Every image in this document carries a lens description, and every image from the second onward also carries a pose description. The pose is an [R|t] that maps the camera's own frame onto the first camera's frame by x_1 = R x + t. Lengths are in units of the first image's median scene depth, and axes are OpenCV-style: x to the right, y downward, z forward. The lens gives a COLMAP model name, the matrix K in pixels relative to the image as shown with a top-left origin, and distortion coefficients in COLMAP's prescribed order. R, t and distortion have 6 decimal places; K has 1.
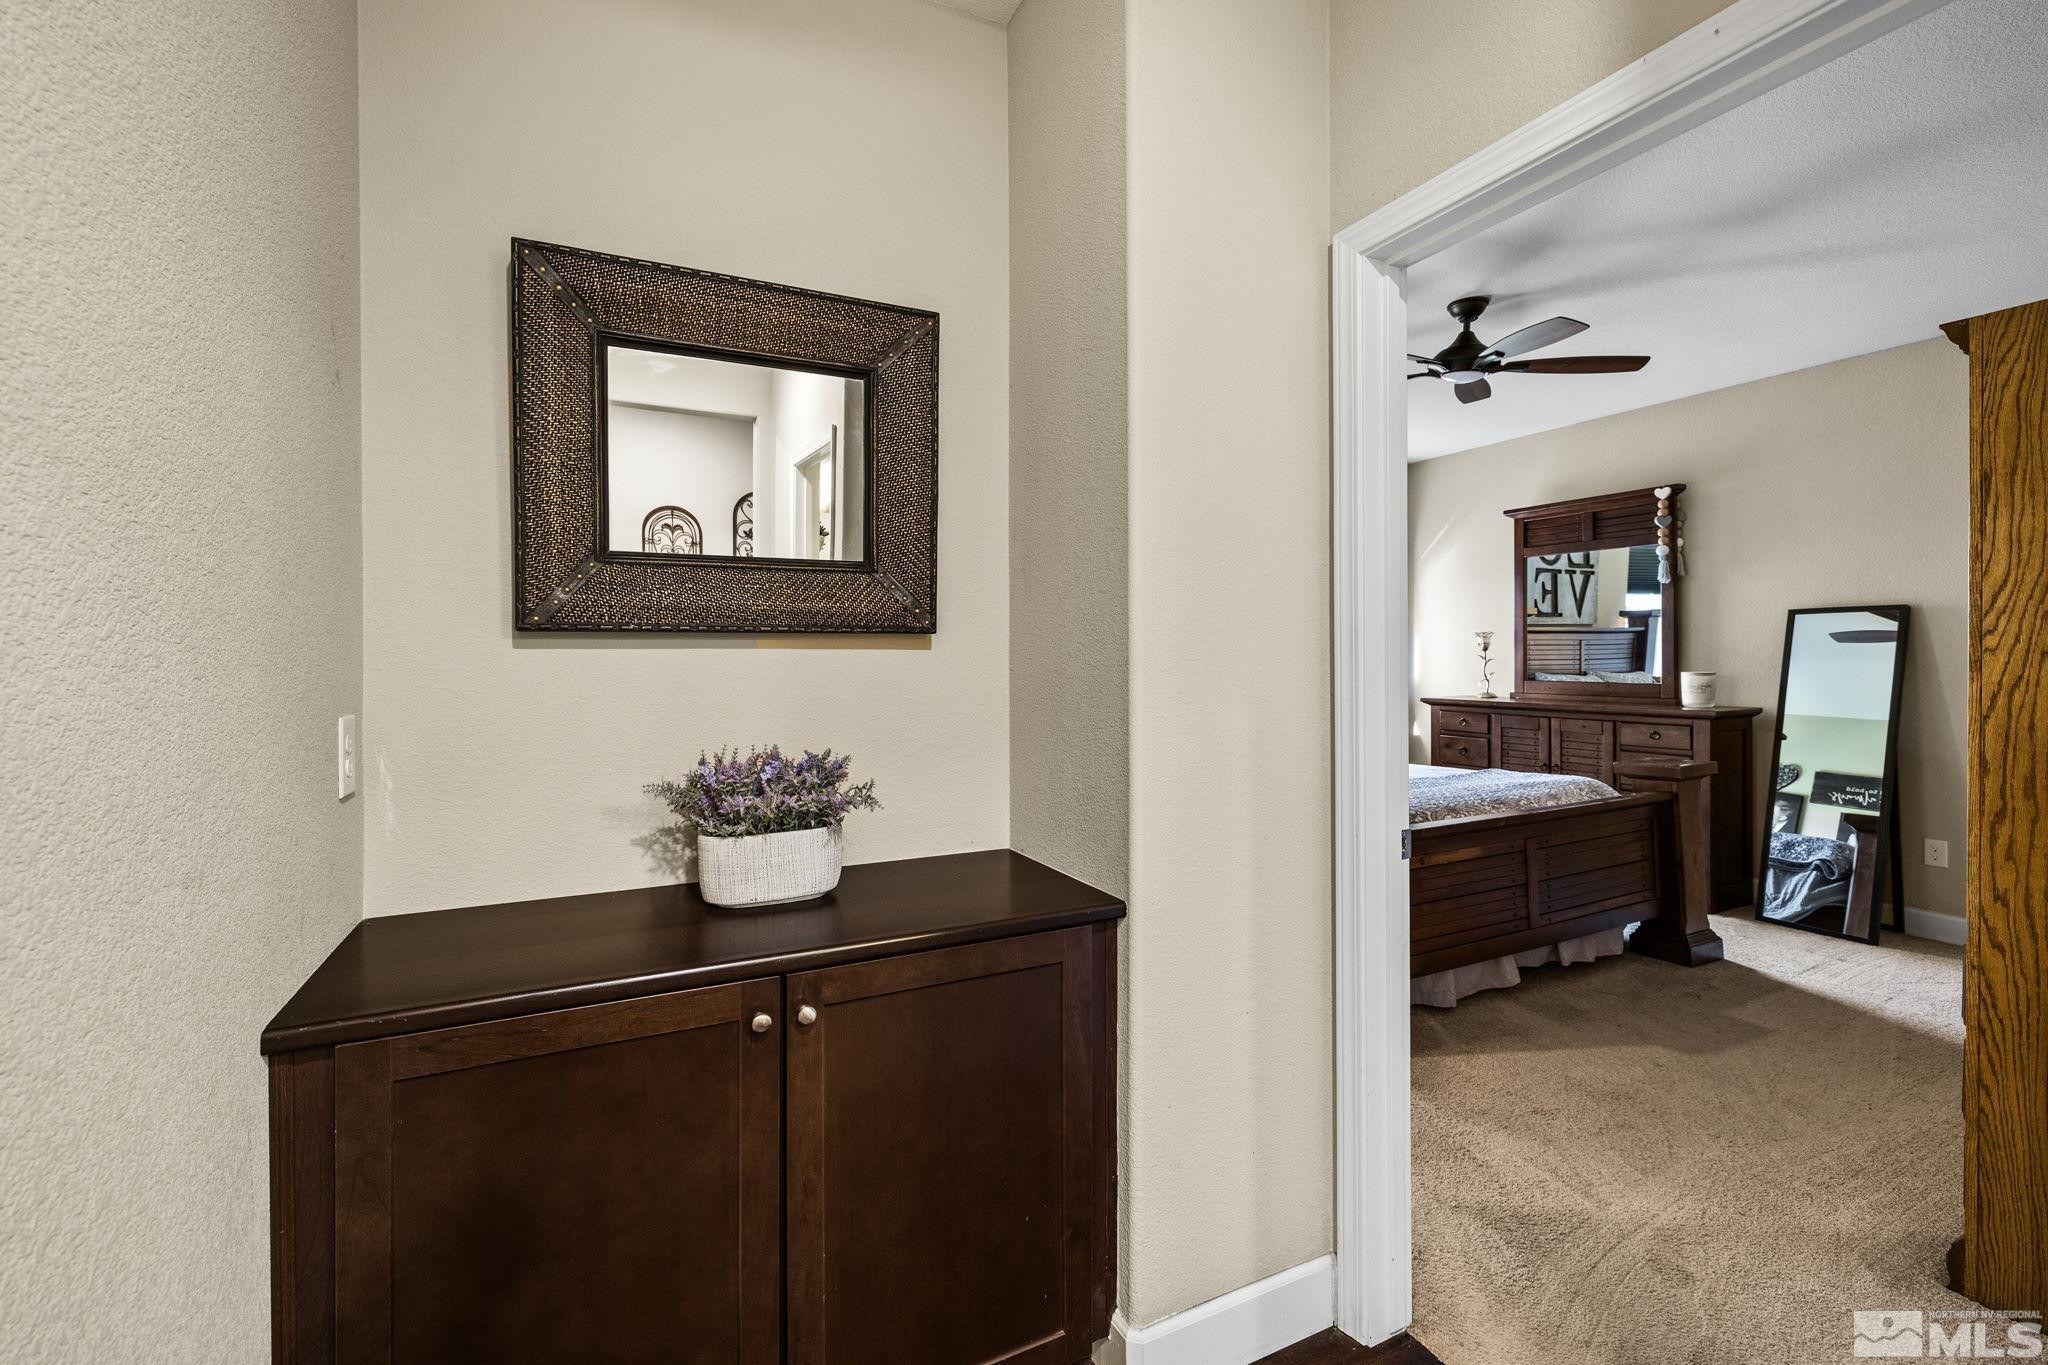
lens RADIAL K [[864.2, 0, 1028.4], [0, 864.2, 668.2], [0, 0, 1]] dist [-0.003433, 0.000917]
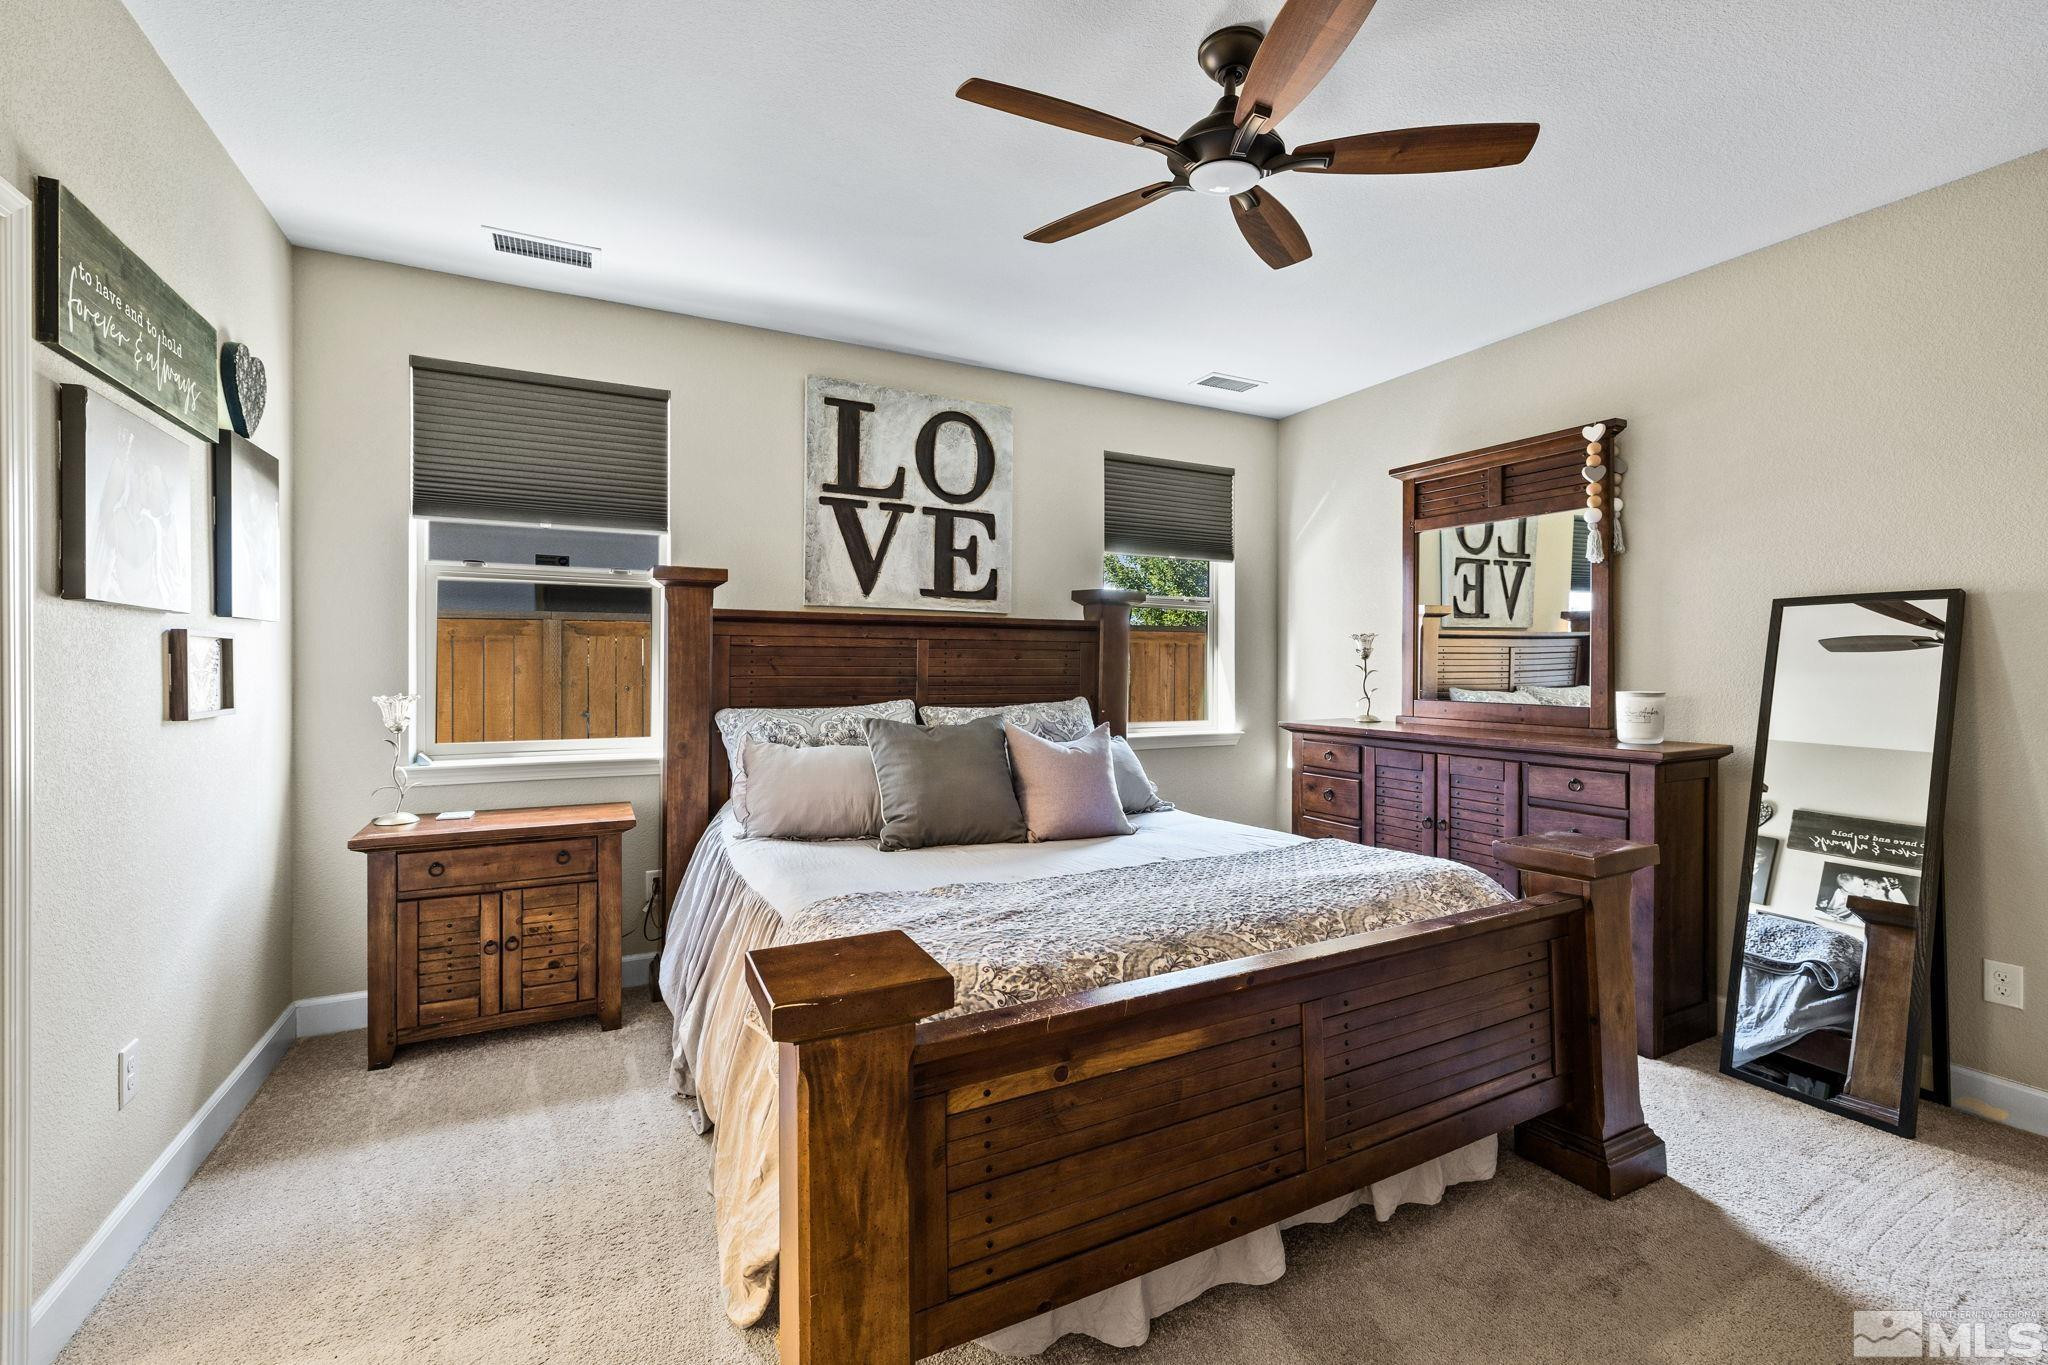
lens RADIAL K [[864.2, 0, 1020.6], [0, 864.2, 676.5], [0, 0, 1]] dist [-0.003433, 0.000917]
pose [[0.999841, 0.007462, 0.016166, 0.265042], [-0.007485, 0.999971, 0.001331, -0.004602], [-0.016155, -0.001452, 0.999868, 0.313865]]
